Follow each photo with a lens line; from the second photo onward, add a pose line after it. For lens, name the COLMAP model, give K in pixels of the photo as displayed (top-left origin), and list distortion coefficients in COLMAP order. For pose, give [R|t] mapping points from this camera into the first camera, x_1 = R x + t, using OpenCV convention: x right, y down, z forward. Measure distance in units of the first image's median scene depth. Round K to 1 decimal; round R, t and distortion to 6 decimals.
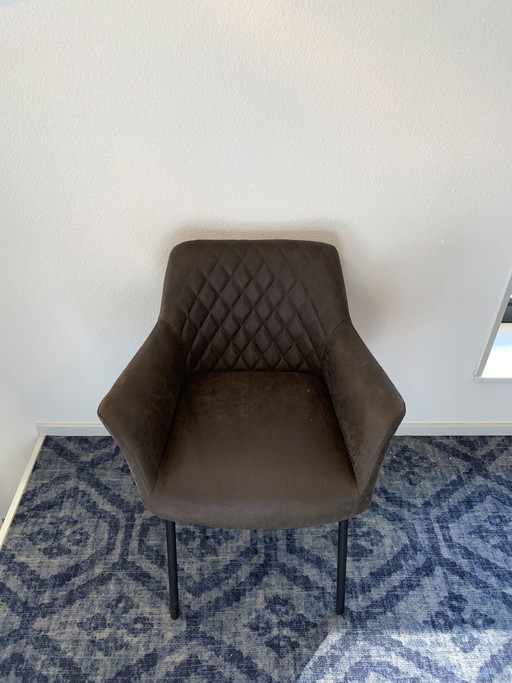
lens RADIAL K [[526.1, 0, 258.9], [0, 526.1, 338.9], [0, 0, 1]] dist [0.001458, 0.000015]
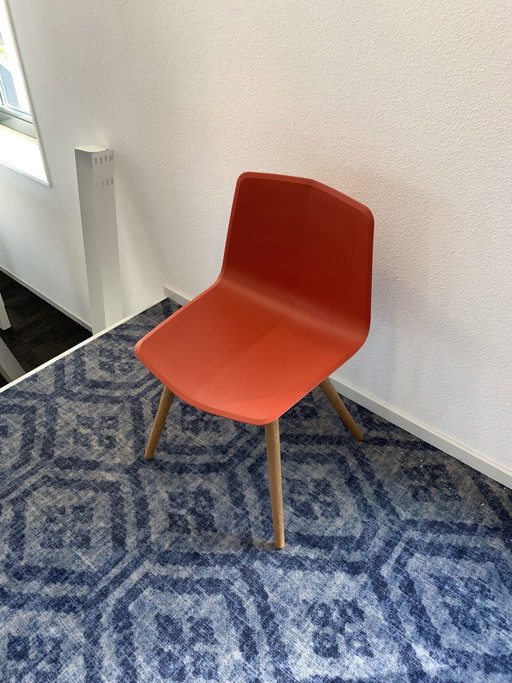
lens RADIAL K [[526.1, 0, 260.5], [0, 526.1, 336.1], [0, 0, 1]] dist [0.001458, 0.000015]
pose [[0.759523, 0.411353, -0.503898, 0.491706], [-0.414507, 0.903074, 0.112433, 0.053540], [0.501307, 0.123474, 0.856414, 0.124949]]
